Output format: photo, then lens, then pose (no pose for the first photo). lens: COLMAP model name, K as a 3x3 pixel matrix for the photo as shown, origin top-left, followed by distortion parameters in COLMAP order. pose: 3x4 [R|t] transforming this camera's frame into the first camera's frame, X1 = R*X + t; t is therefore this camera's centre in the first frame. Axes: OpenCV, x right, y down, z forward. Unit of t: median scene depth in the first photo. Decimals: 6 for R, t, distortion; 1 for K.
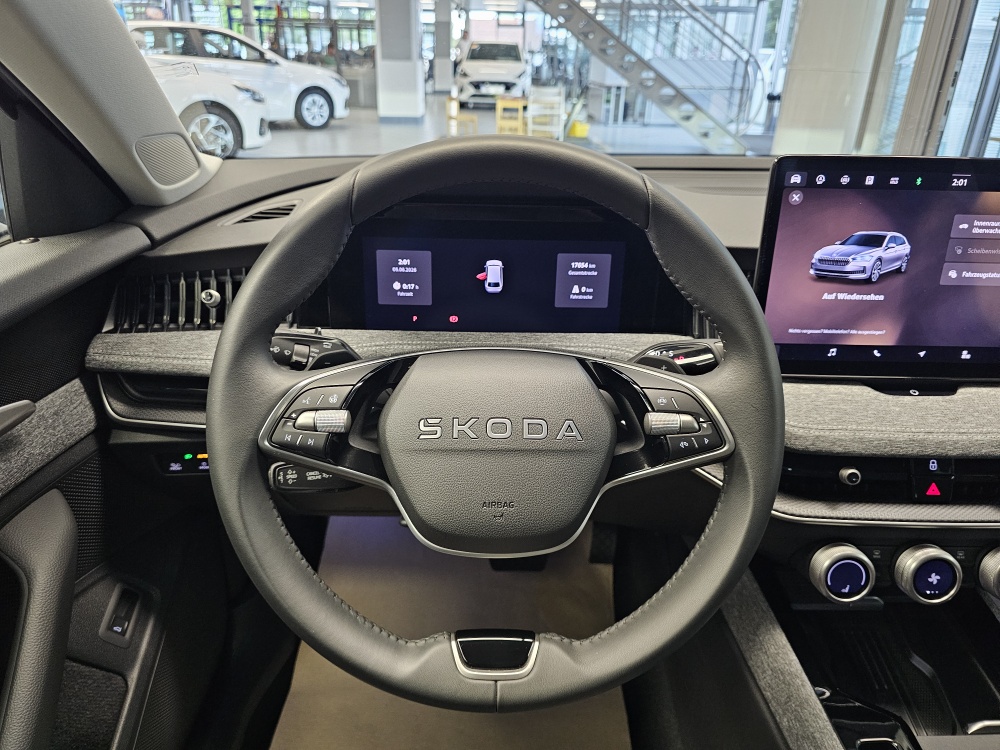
lens RADIAL K [[683.0, 0, 498.7], [0, 683.0, 365.9], [0, 0, 1]] dist [0.054611, -0.076288]
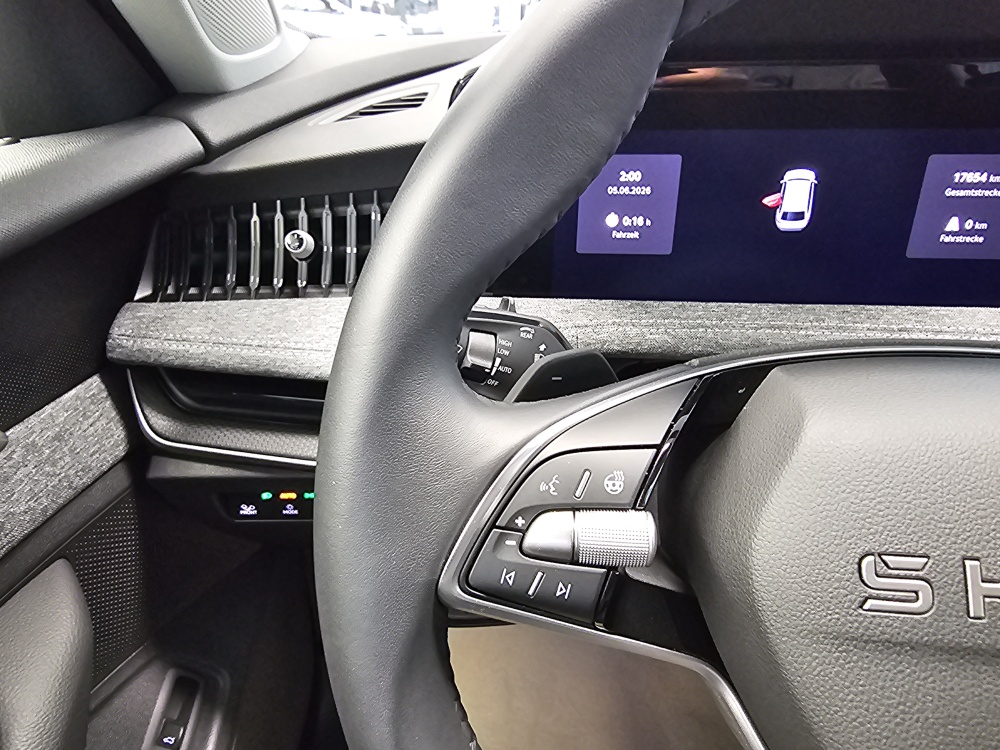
lens RADIAL K [[684.4, 0, 460.8], [0, 684.4, 376.1], [0, 0, 1]] dist [0.004470, -0.007488]
pose [[0.990521, 0.022128, -0.135570, -0.200363], [-0.012032, 0.997123, 0.074843, -0.030800], [0.136836, -0.072503, 0.987937, 0.431203]]
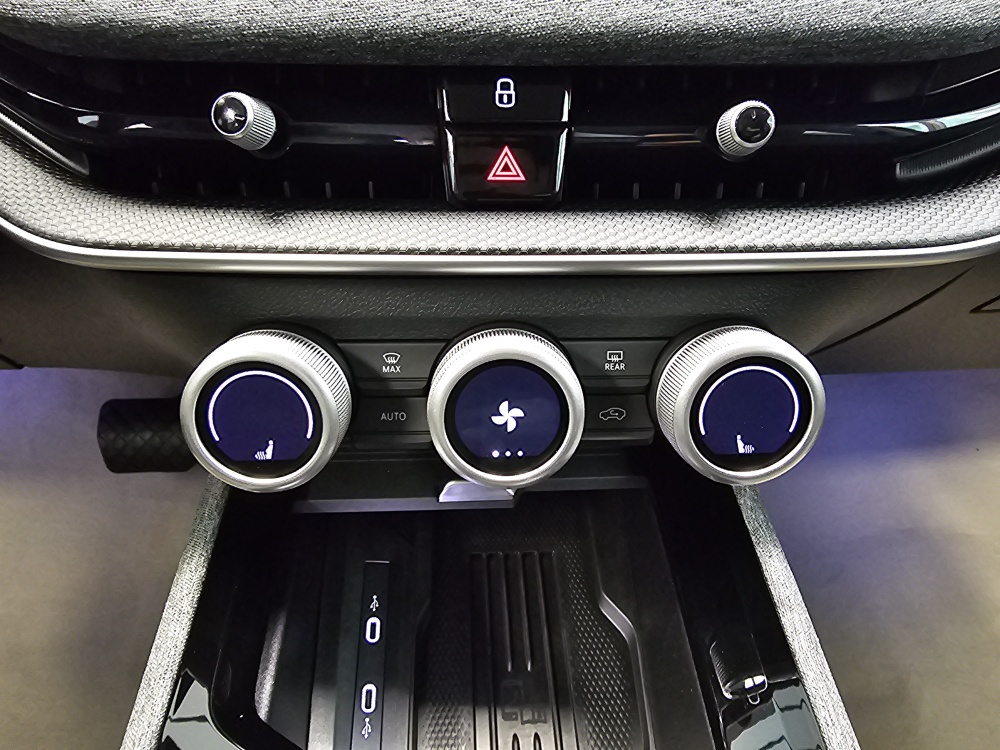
lens RADIAL K [[703.6, 0, 500.0], [0, 703.6, 375.0], [0, 0, 1]] dist [0.007796, -0.000034]
pose [[0.999216, -0.023663, 0.031743, 0.581691], [0.019442, 0.991680, 0.127252, 0.226598], [-0.034490, -0.126535, 0.991362, 0.600078]]
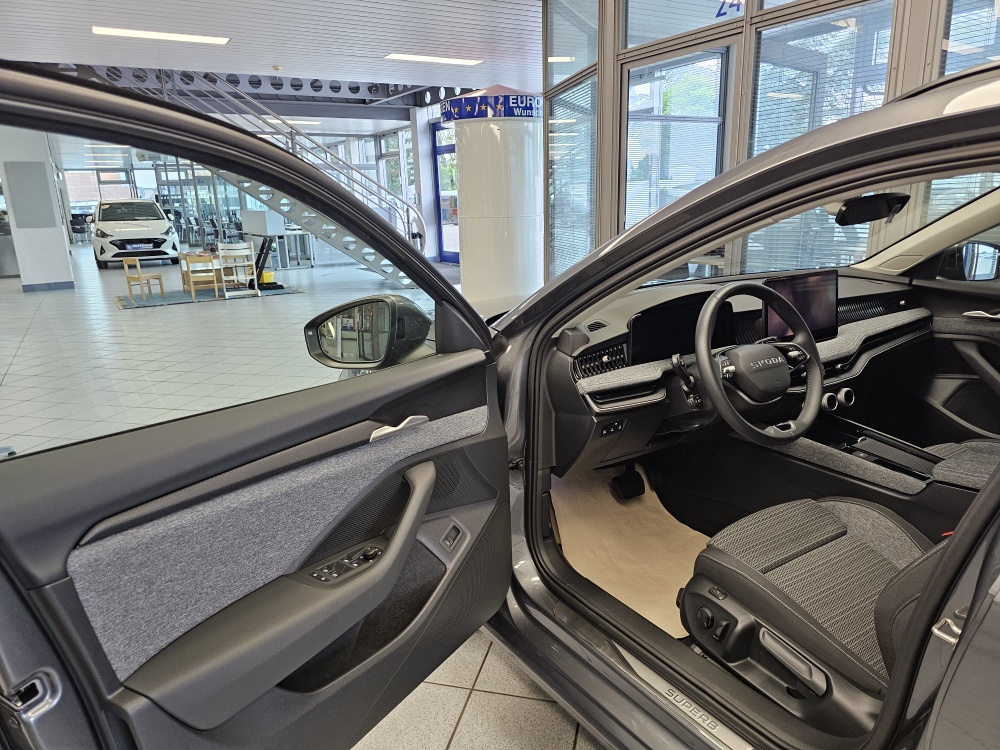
lens RADIAL K [[677.6, 0, 497.9], [0, 677.6, 373.6], [0, 0, 1]] dist [0.084615, -0.118351]
pose [[0.851809, -0.177393, 0.492903, -2.043939], [0.259392, 0.960300, -0.102661, 0.105772], [-0.455123, 0.215303, 0.864007, -0.967809]]
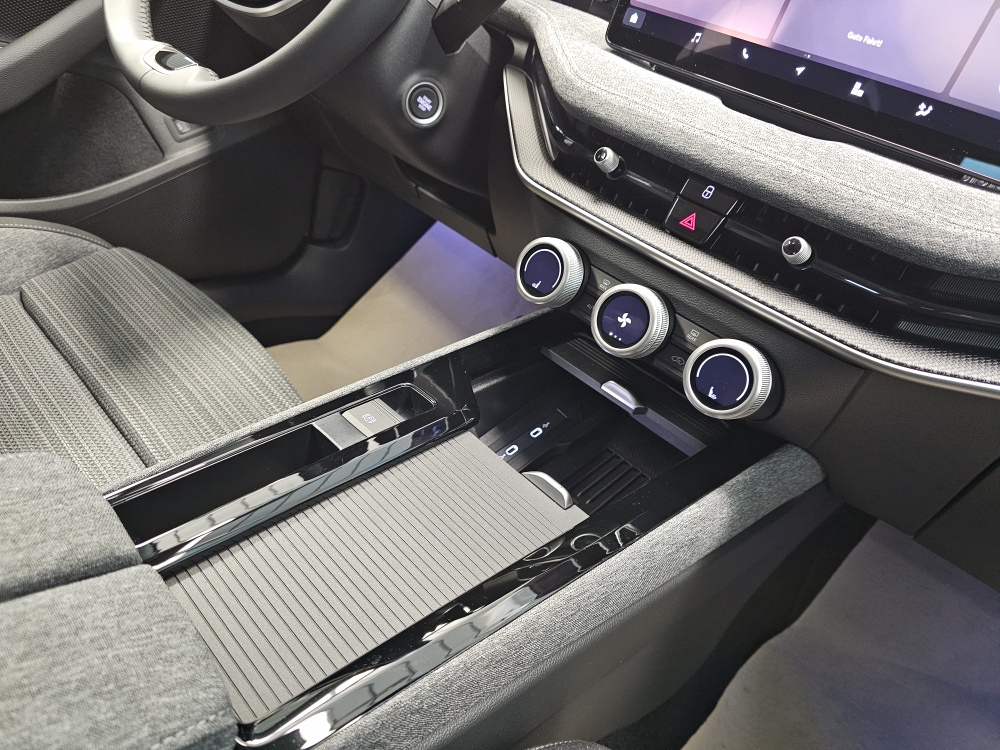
lens RADIAL K [[683.0, 0, 498.7], [0, 683.0, 365.9], [0, 0, 1]] dist [0.054611, -0.076288]
pose [[0.695066, 0.497009, -0.519485, 0.903813], [-0.506097, 0.851452, 0.137460, 0.300372], [0.510635, 0.167367, 0.843350, 0.272679]]
